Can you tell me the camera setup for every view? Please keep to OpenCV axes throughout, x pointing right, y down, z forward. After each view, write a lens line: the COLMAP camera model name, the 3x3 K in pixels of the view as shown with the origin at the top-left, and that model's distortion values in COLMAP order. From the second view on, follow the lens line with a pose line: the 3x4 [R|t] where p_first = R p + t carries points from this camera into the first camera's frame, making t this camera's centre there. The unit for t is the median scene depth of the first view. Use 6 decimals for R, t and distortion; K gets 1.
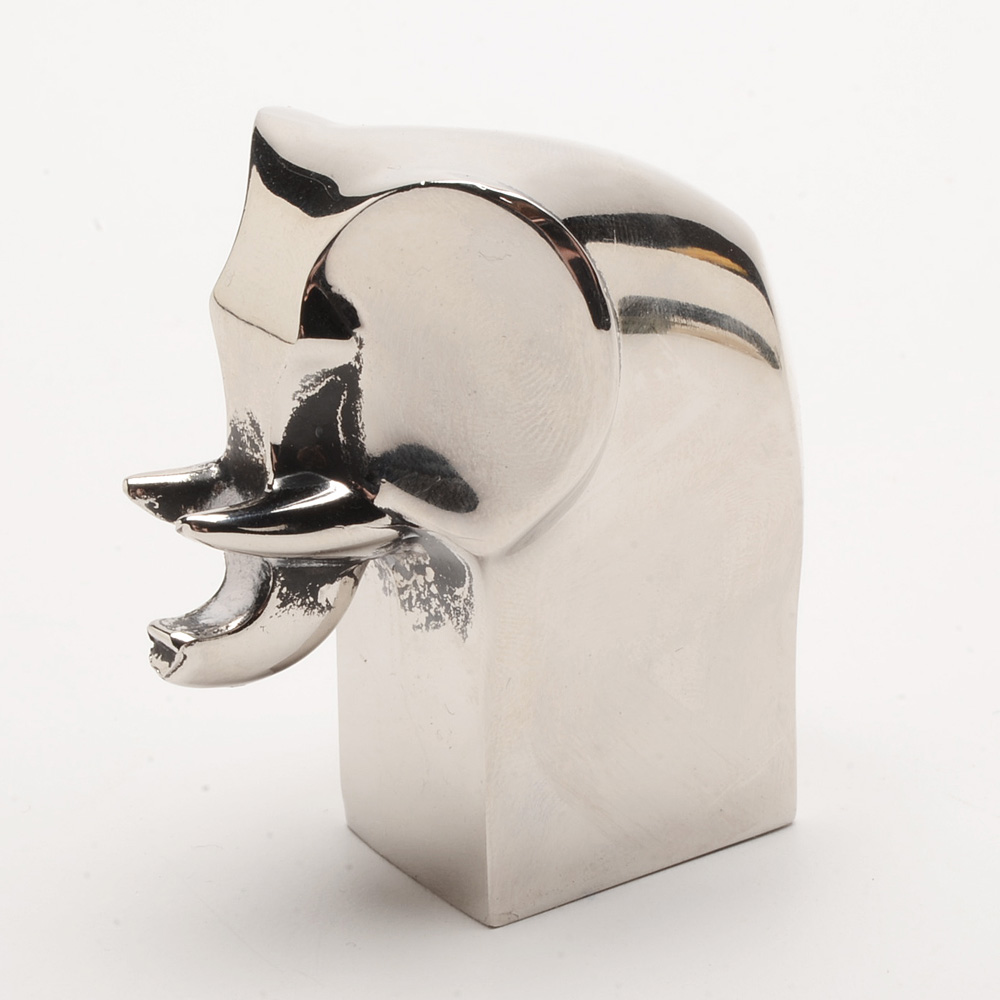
lens RADIAL K [[3246.7, 0, 496.2], [0, 3246.7, 503.8], [0, 0, 1]] dist [-0.237721, 0.000000]
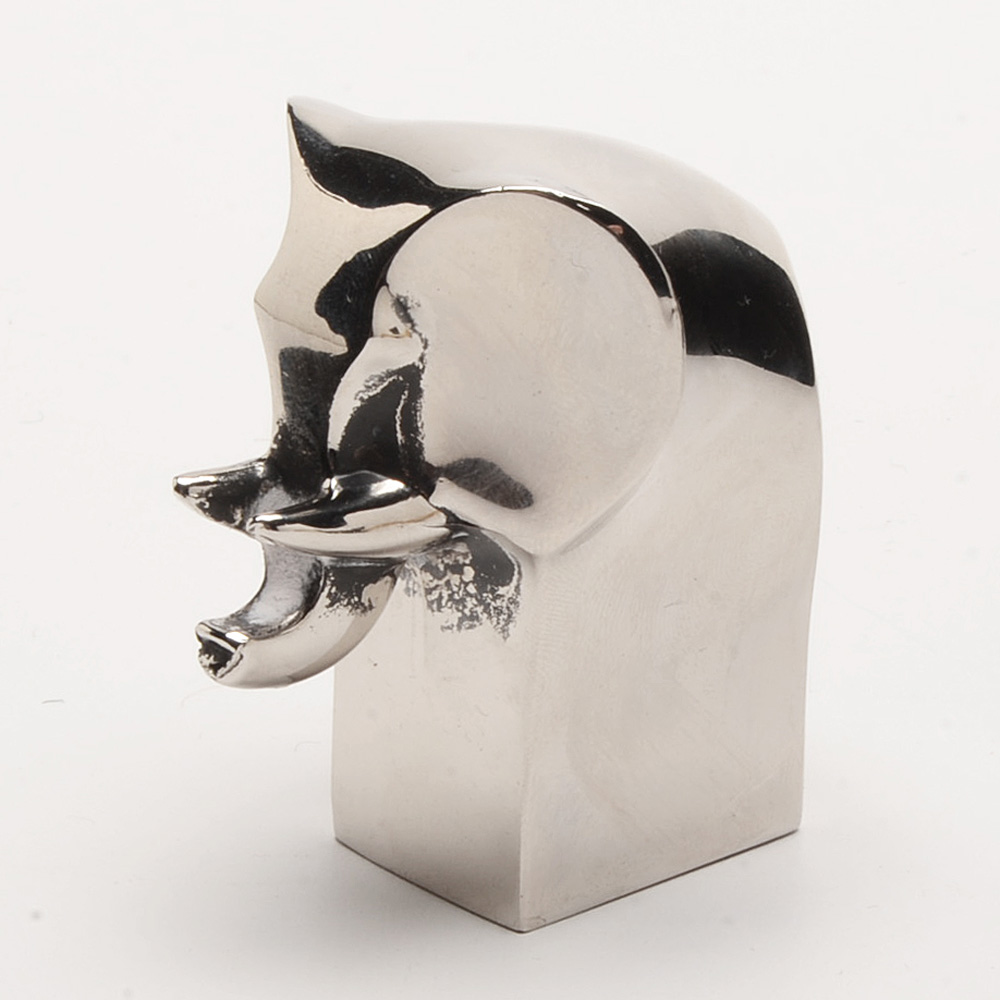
lens RADIAL K [[5574.2, 0, 501.2], [0, 5574.2, 498.4], [0, 0, 1]] dist [-0.666195, 0.000000]
pose [[0.988694, -0.003041, 0.149918, -0.271352], [0.003154, 0.999995, -0.000517, -0.000344], [-0.149916, 0.000984, 0.988698, -0.700074]]
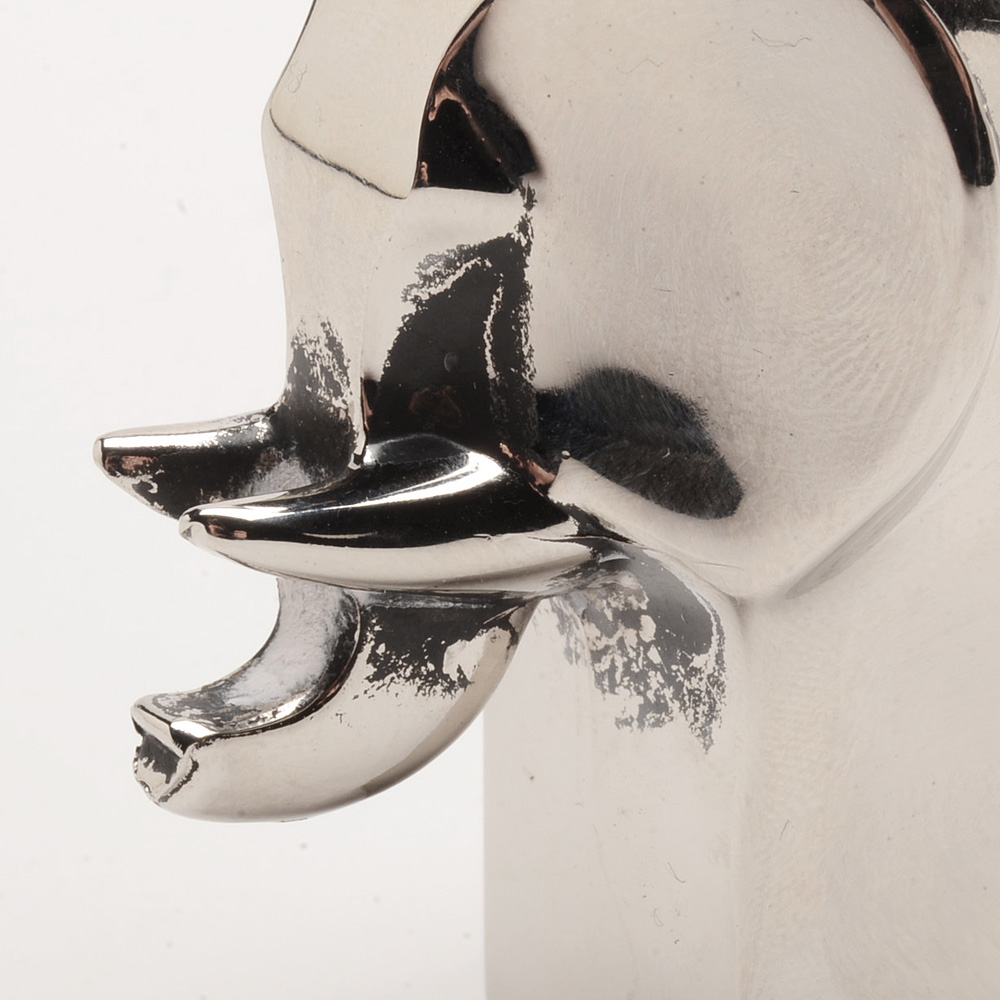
lens RADIAL K [[4340.3, 0, 507.0], [0, 4340.3, 501.5], [0, 0, 1]] dist [-0.198345, 0.000000]
pose [[0.997552, 0.028474, -0.063861, 0.002183], [-0.028862, 0.999570, -0.005154, 0.004846], [0.063687, 0.006984, 0.997945, 0.268196]]
